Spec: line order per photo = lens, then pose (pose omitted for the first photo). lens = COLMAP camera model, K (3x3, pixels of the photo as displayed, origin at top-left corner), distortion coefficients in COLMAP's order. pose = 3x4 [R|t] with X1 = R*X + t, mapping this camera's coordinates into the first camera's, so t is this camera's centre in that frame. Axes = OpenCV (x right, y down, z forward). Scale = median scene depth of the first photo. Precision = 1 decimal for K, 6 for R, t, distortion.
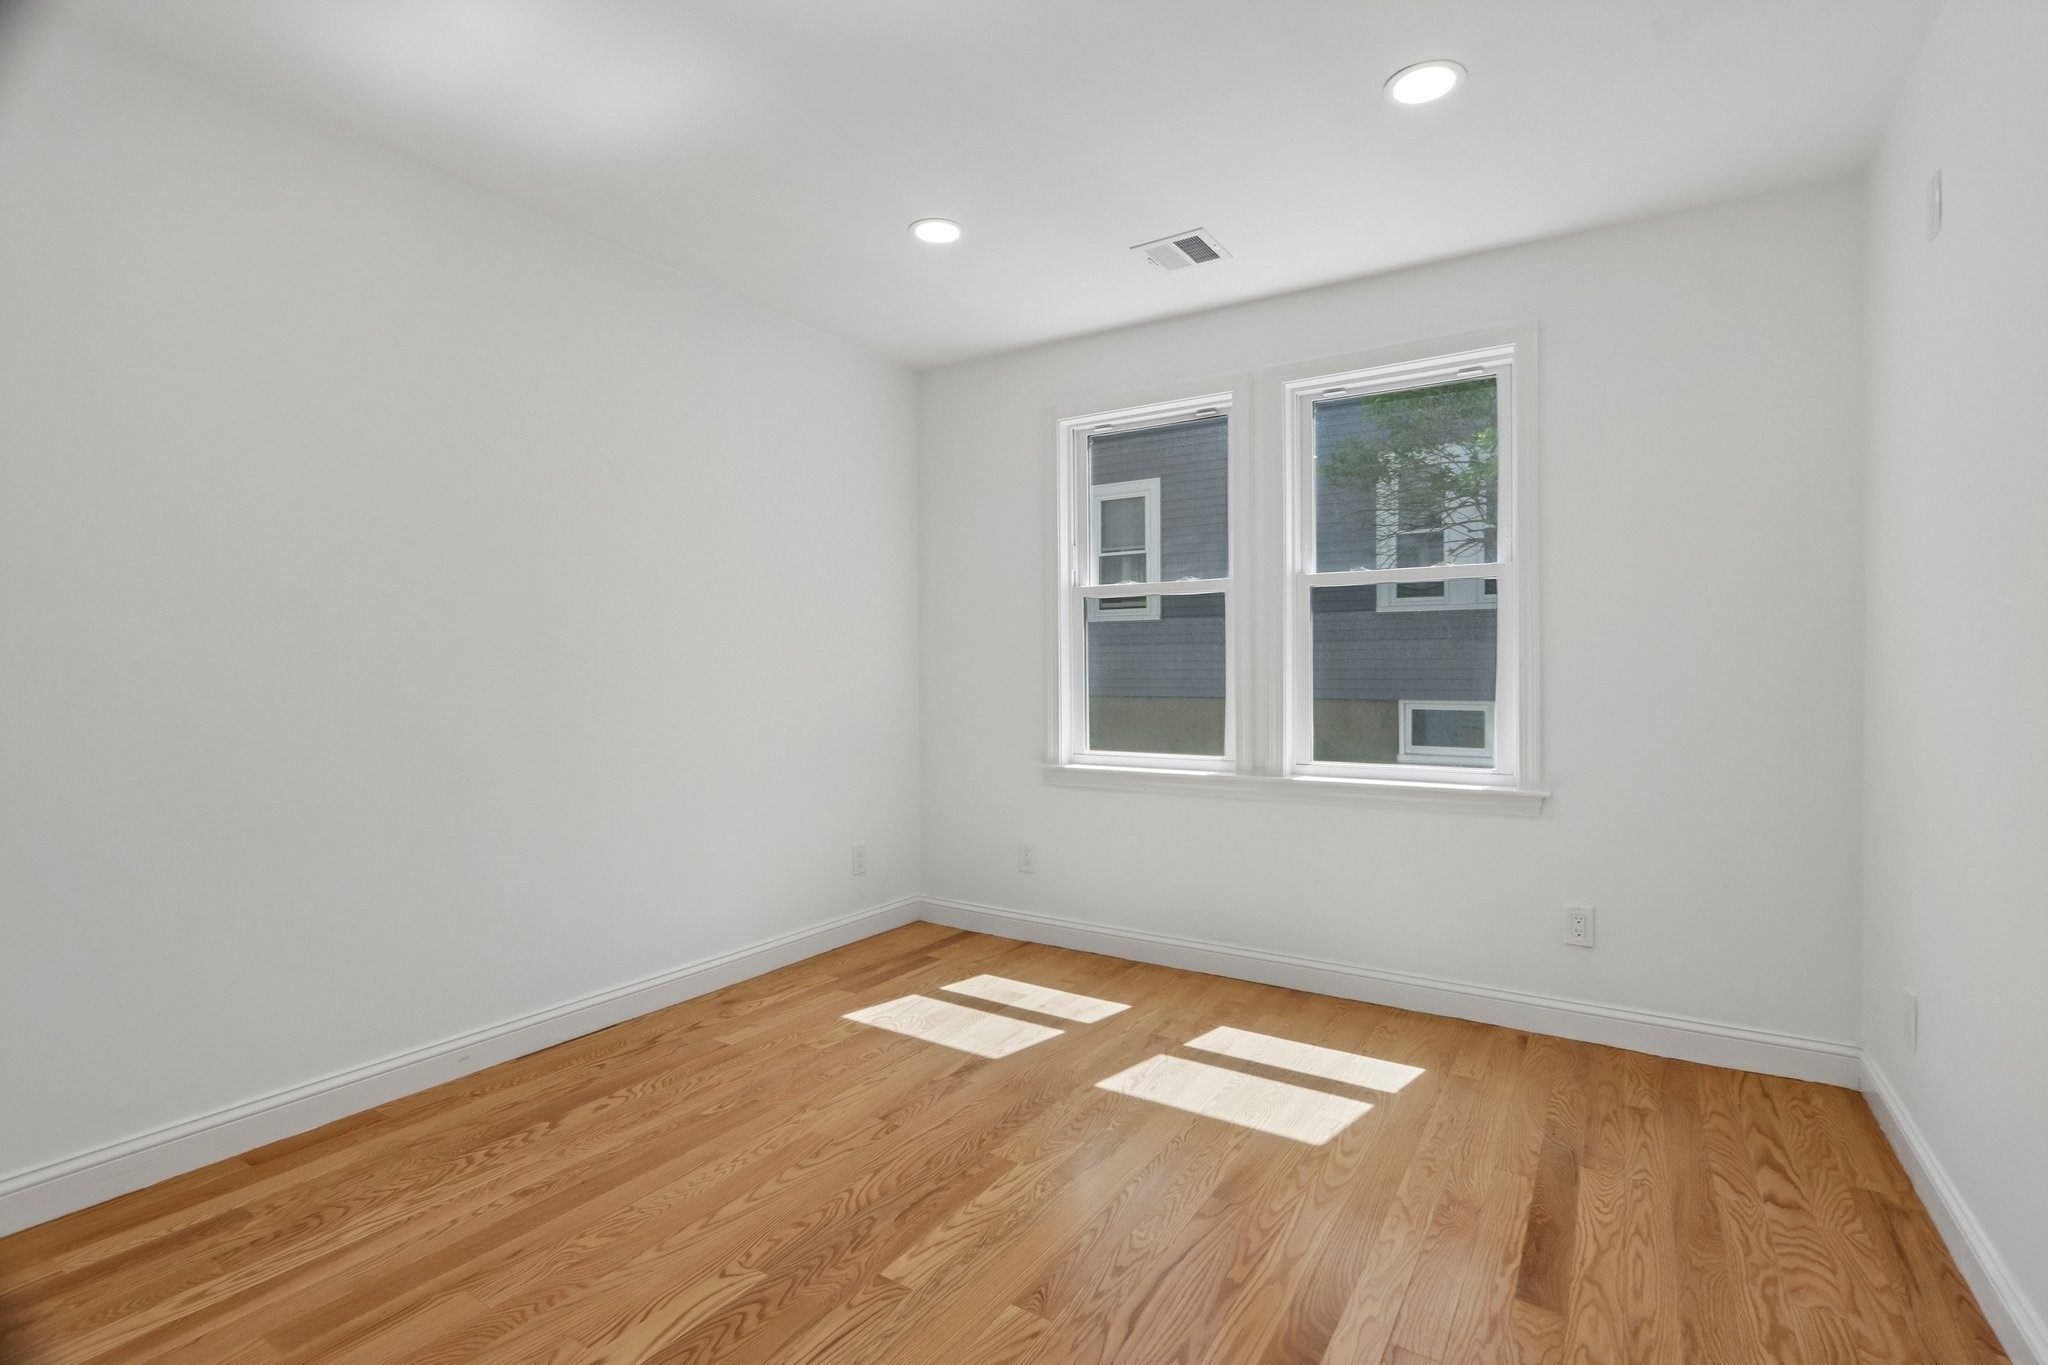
lens RADIAL K [[952.6, 0, 1024.3], [0, 952.6, 678.1], [0, 0, 1]] dist [-0.017401, 0.003929]
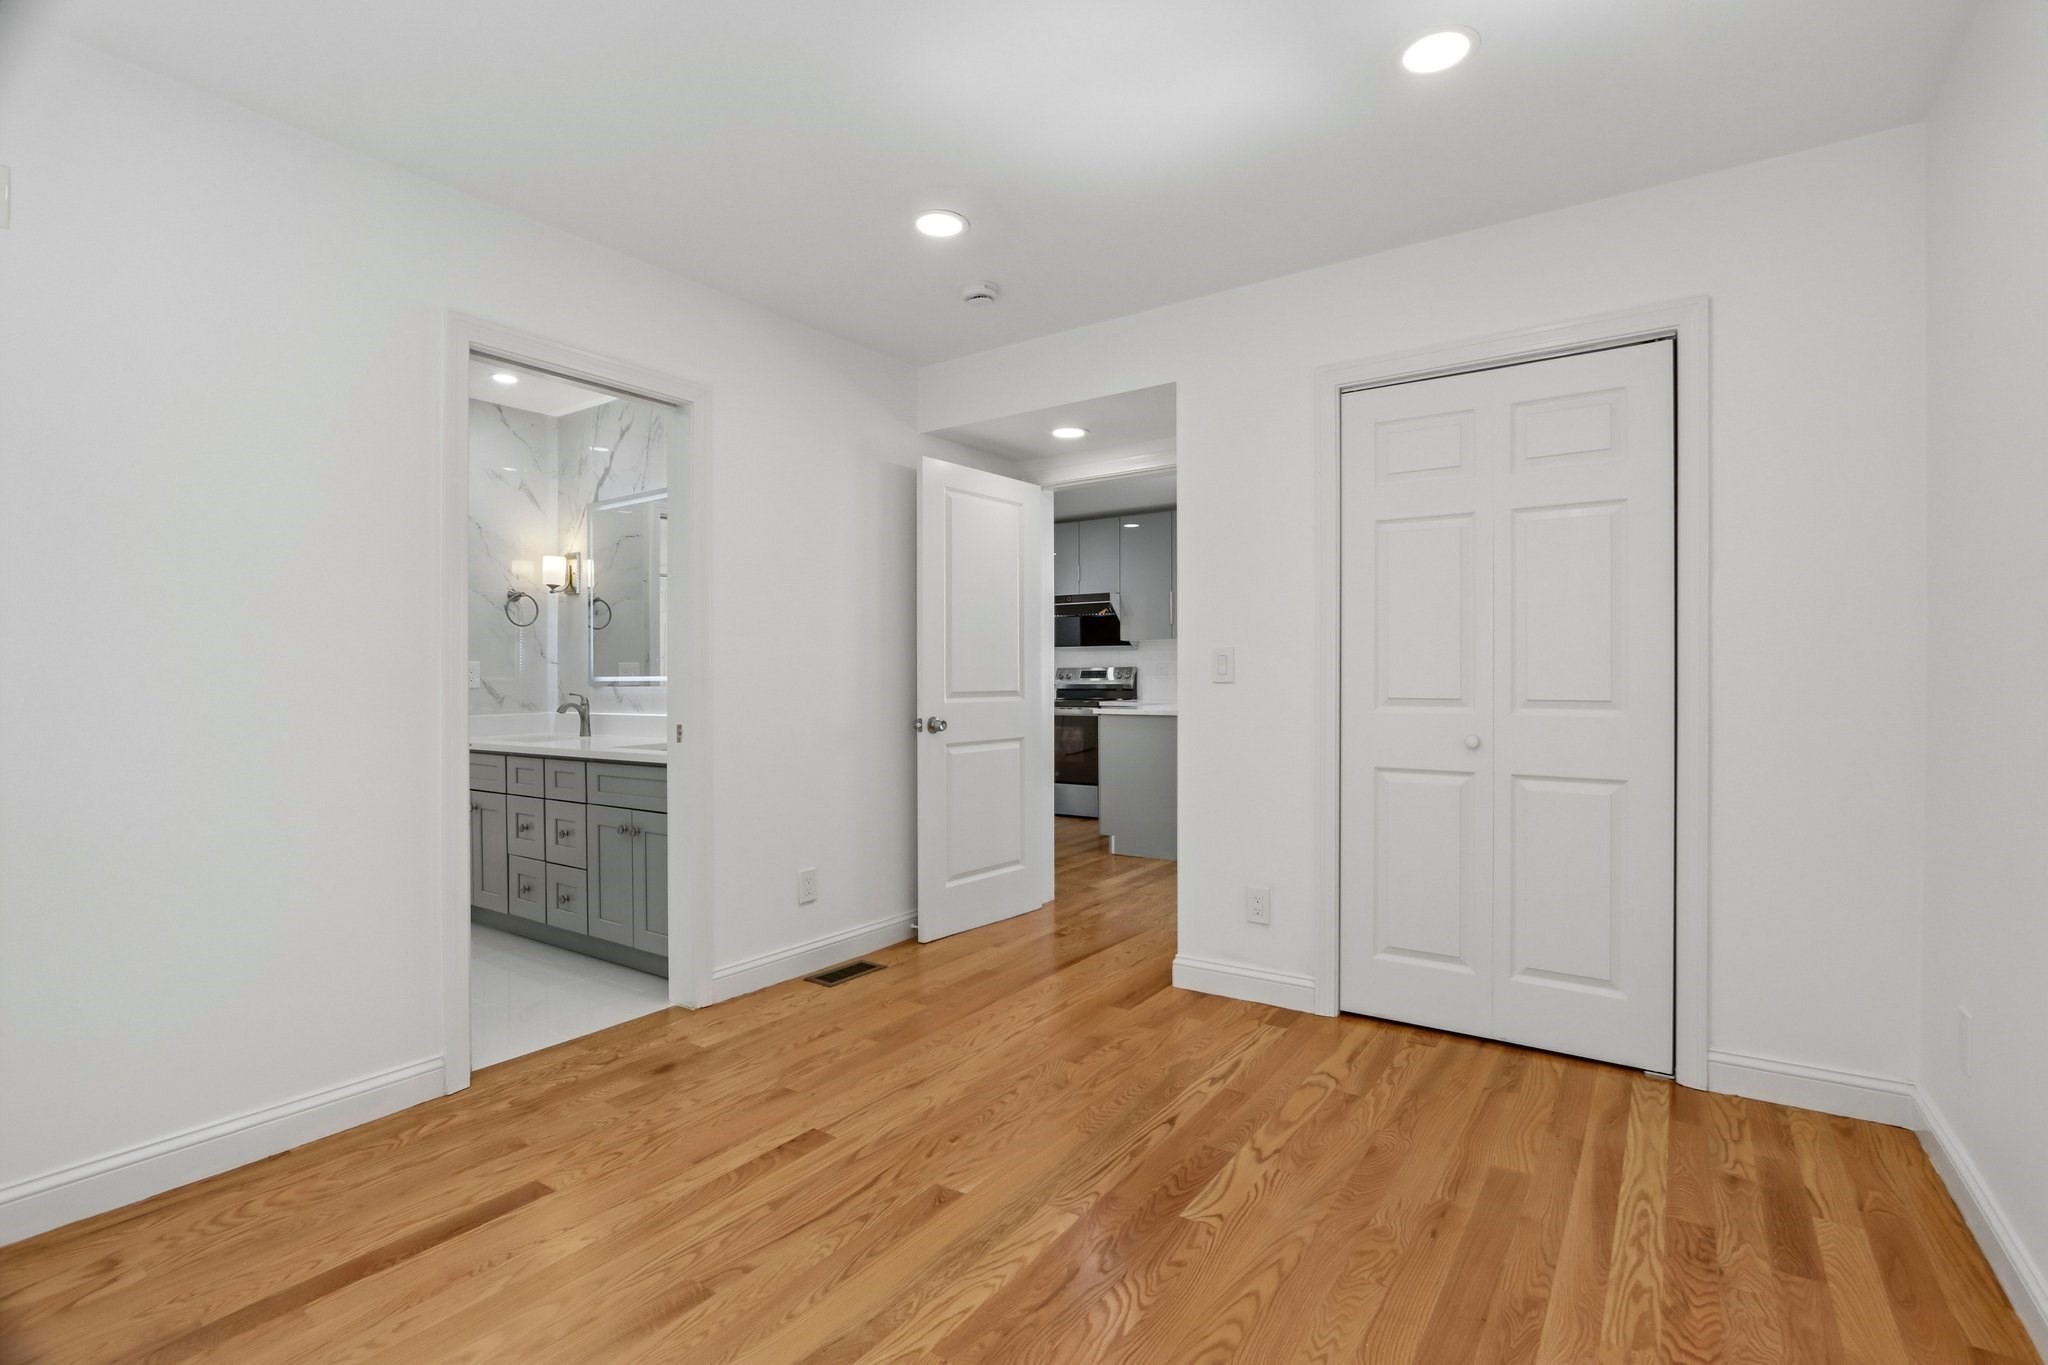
lens RADIAL K [[952.6, 0, 1021.3], [0, 952.6, 677.3], [0, 0, 1]] dist [-0.017401, 0.003929]
pose [[-0.999101, 0.003655, 0.042246, -0.125082], [0.003897, 0.999976, 0.005659, -0.012211], [-0.042224, 0.005819, -0.999091, 1.979743]]
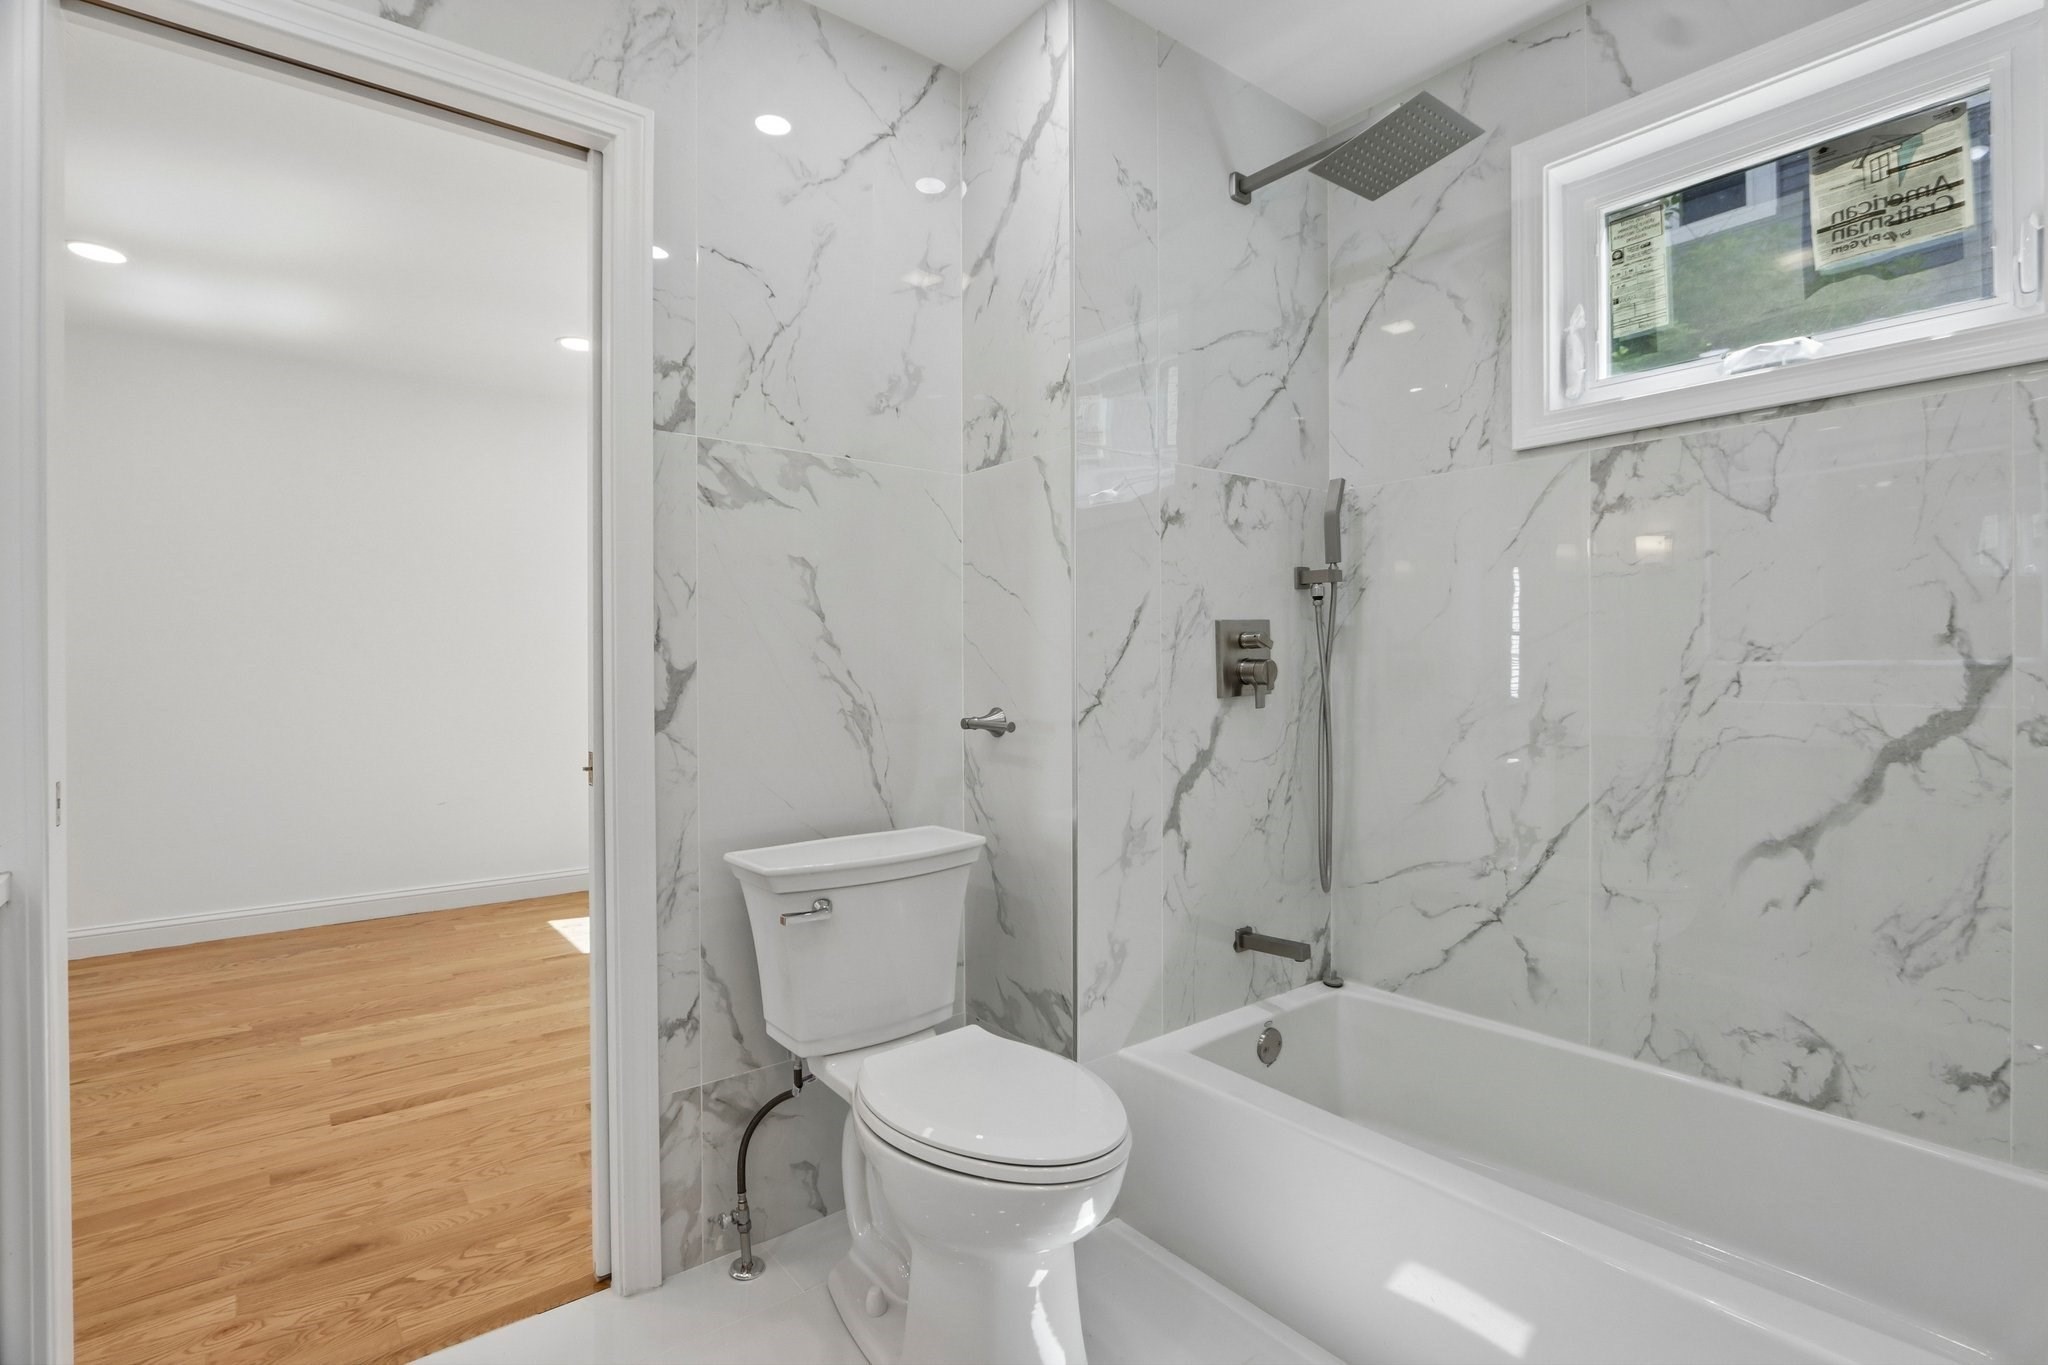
lens RADIAL K [[952.6, 0, 1024.0], [0, 952.6, 684.9], [0, 0, 1]] dist [-0.017401, 0.003929]
pose [[0.949400, 0.005719, -0.314017, 1.454306], [-0.003923, 0.999972, 0.006349, 0.000504], [0.314045, -0.004796, 0.949396, -0.147981]]
